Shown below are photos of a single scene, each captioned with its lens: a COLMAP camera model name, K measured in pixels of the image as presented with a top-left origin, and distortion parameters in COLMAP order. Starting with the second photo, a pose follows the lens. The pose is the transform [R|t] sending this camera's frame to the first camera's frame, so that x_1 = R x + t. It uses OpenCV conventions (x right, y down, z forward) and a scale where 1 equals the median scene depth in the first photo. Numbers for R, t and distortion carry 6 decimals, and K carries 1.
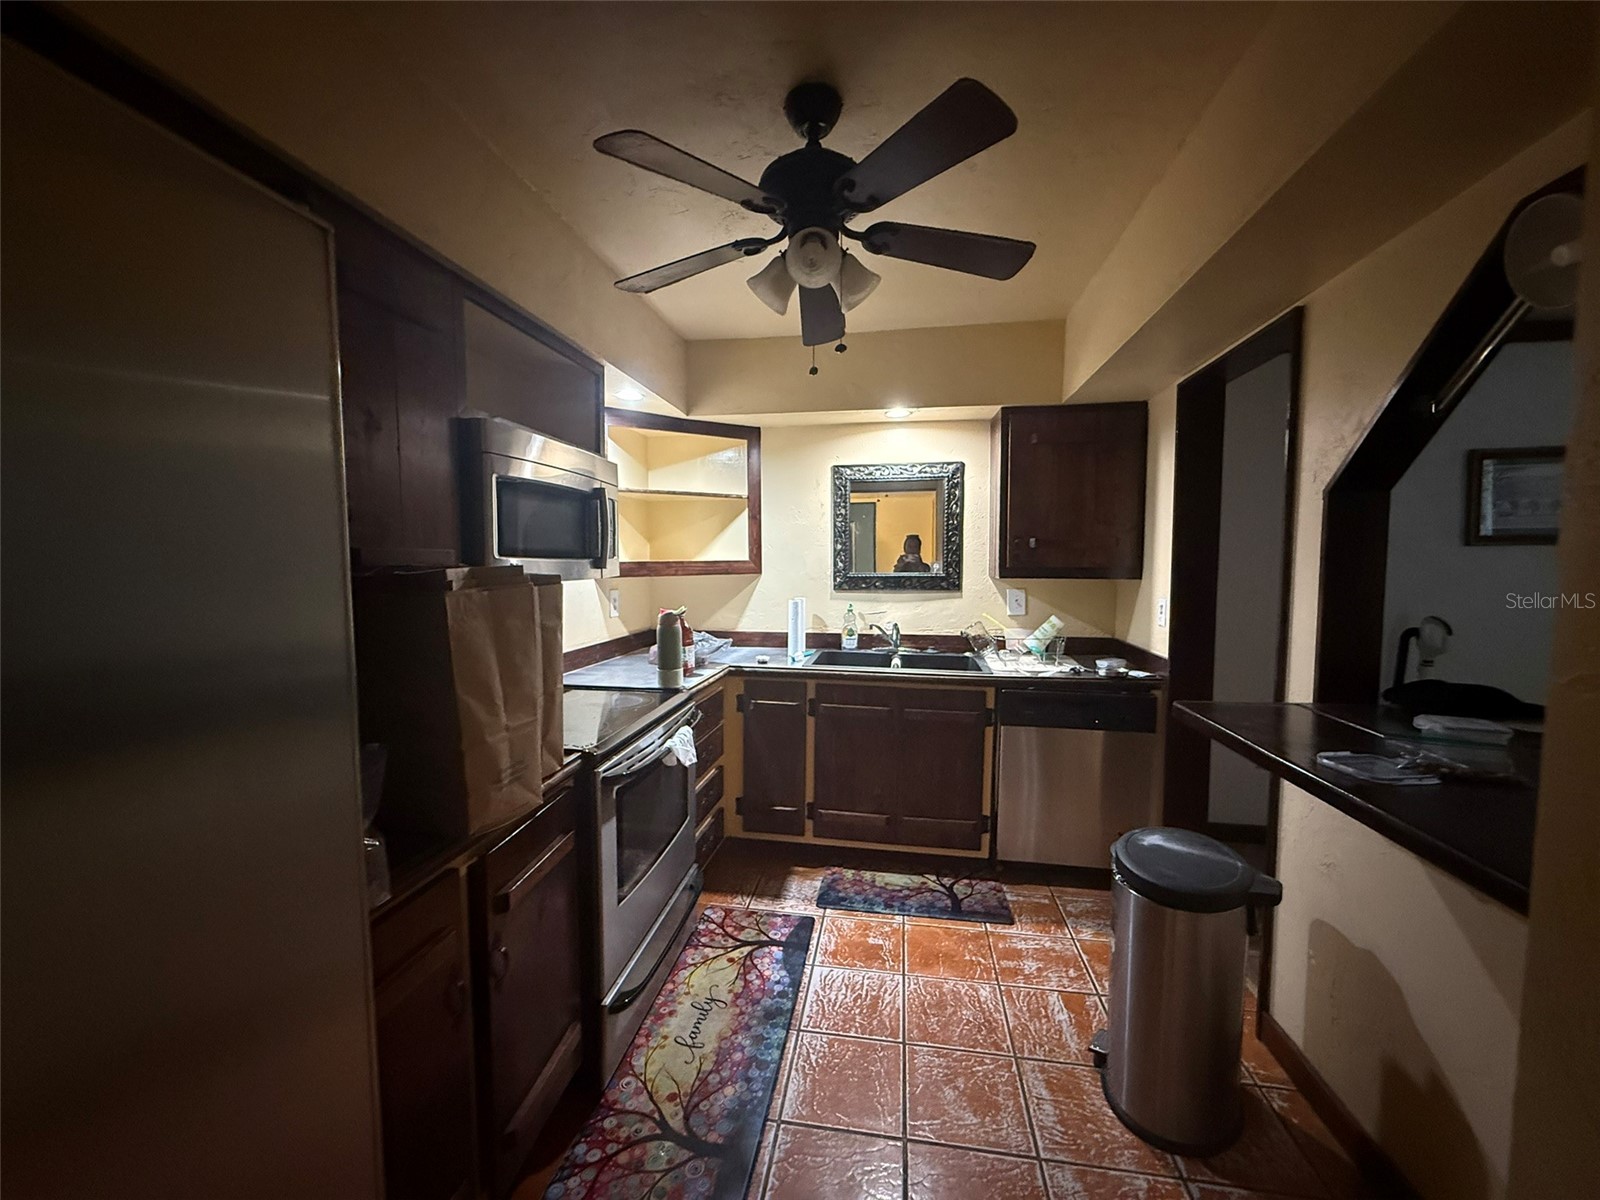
lens RADIAL K [[632.7, 0, 800.0], [0, 632.7, 600.0], [0, 0, 1]] dist [-0.001342, 0.000638]
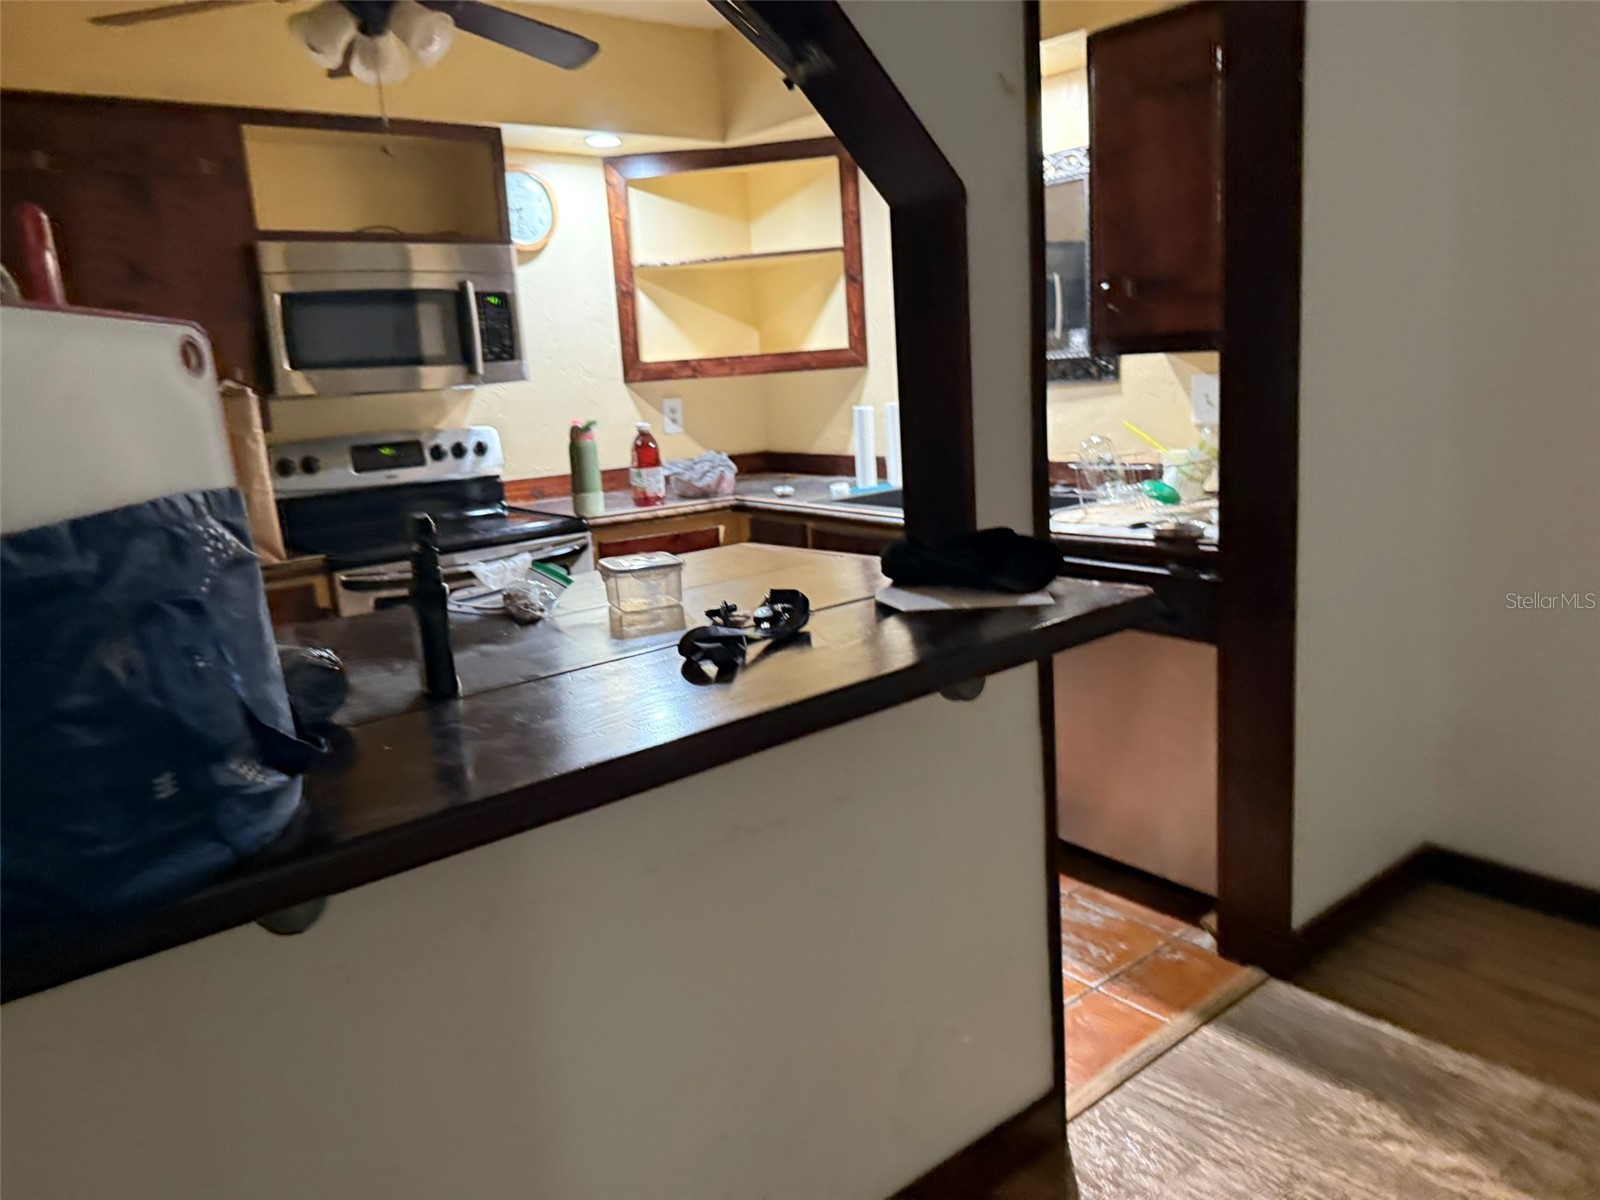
lens RADIAL K [[1162.3, 0, 800.0], [0, 1162.3, 600.0], [0, 0, 1]] dist [0.024368, -0.000138]
pose [[0.755761, 0.083740, -0.649471, 0.706588], [0.016867, 0.988972, 0.147142, 0.018920], [0.654630, -0.122159, 0.746014, 0.019007]]
